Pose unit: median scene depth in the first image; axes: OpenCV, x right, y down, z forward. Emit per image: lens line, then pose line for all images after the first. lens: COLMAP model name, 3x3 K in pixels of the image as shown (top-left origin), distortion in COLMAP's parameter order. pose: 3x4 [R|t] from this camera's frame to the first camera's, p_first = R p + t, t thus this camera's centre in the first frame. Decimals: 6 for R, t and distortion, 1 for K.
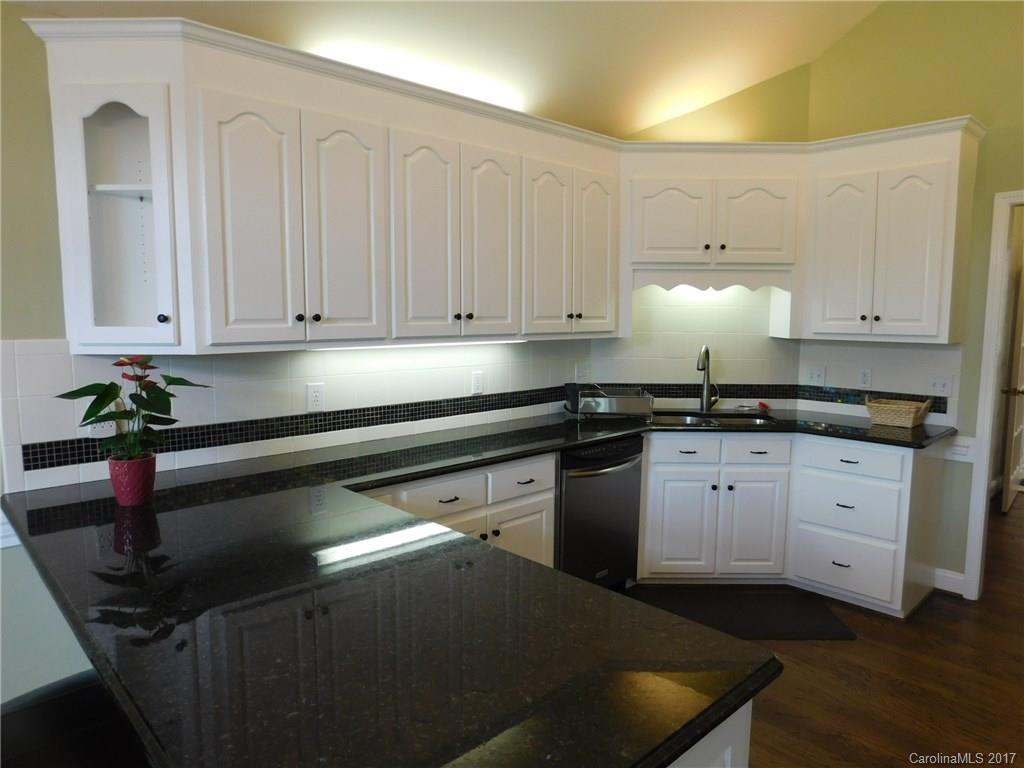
lens RADIAL K [[672.2, 0, 512.0], [0, 672.2, 384.0], [0, 0, 1]] dist [-0.011483, 0.001064]
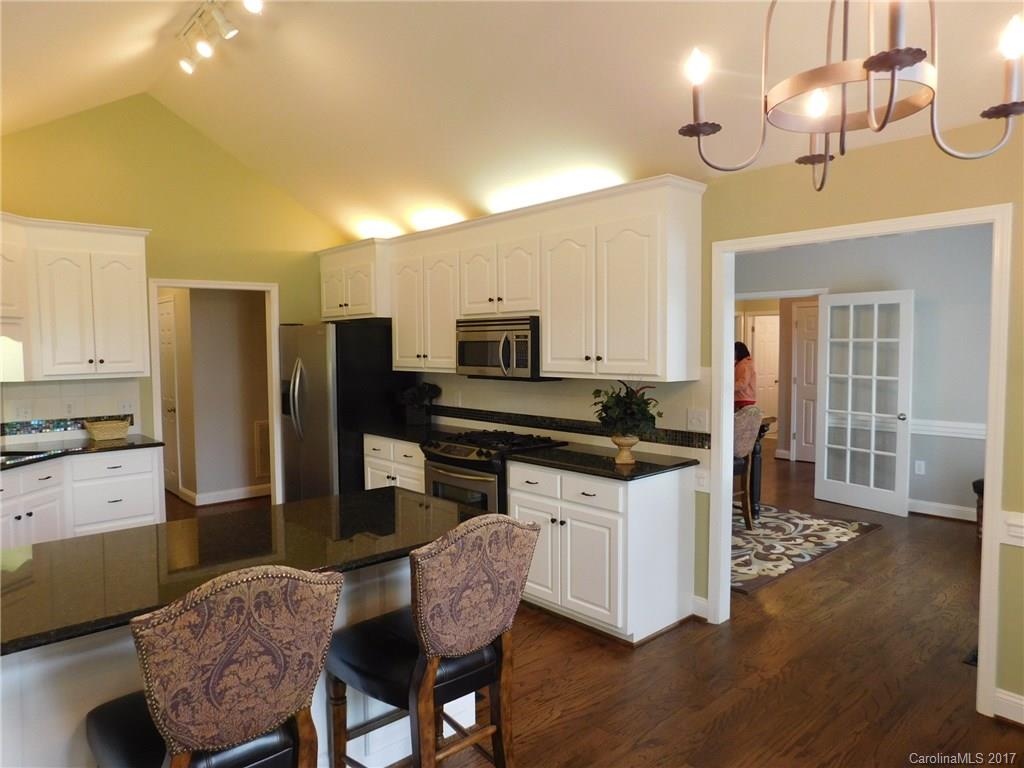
lens RADIAL K [[672.2, 0, 512.0], [0, 672.2, 384.0], [0, 0, 1]] dist [-0.011483, 0.001064]
pose [[0.017547, -0.059384, 0.998081, -0.777979], [0.119151, 0.991245, 0.056883, -0.029773], [-0.992721, 0.117925, 0.024469, 0.148603]]
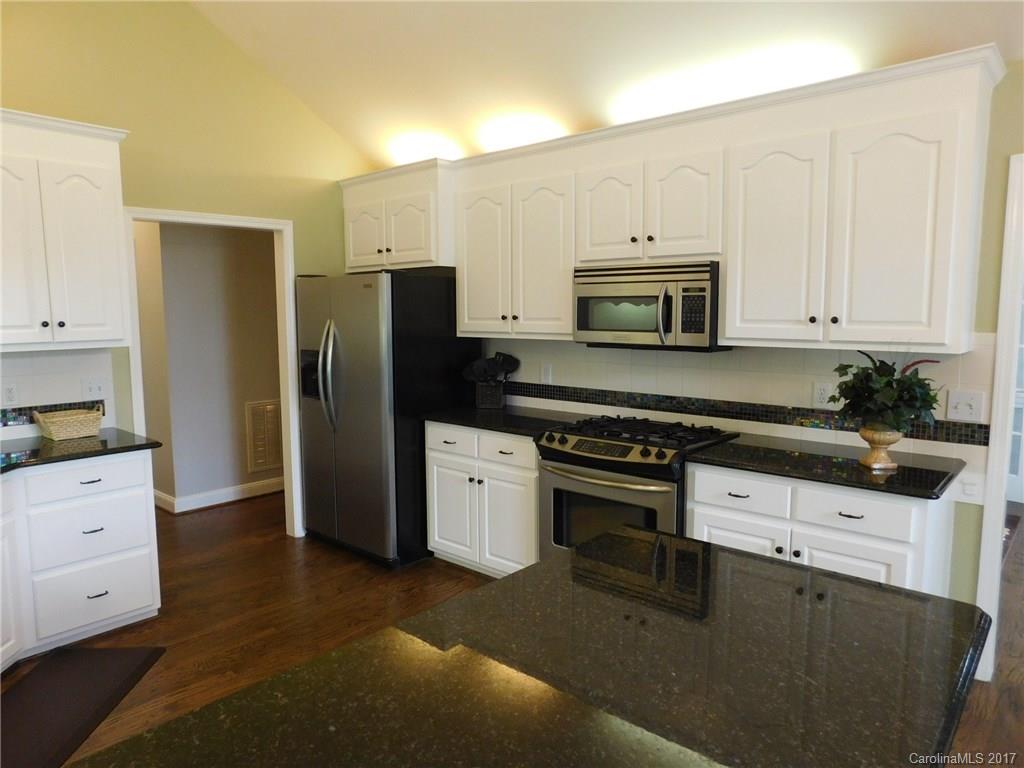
lens RADIAL K [[672.2, 0, 512.0], [0, 672.2, 384.0], [0, 0, 1]] dist [-0.011483, 0.001064]
pose [[-0.095938, -0.111308, 0.989144, -0.417639], [0.116072, 0.985698, 0.122178, -0.056895], [-0.988597, 0.126533, -0.081646, 0.470645]]
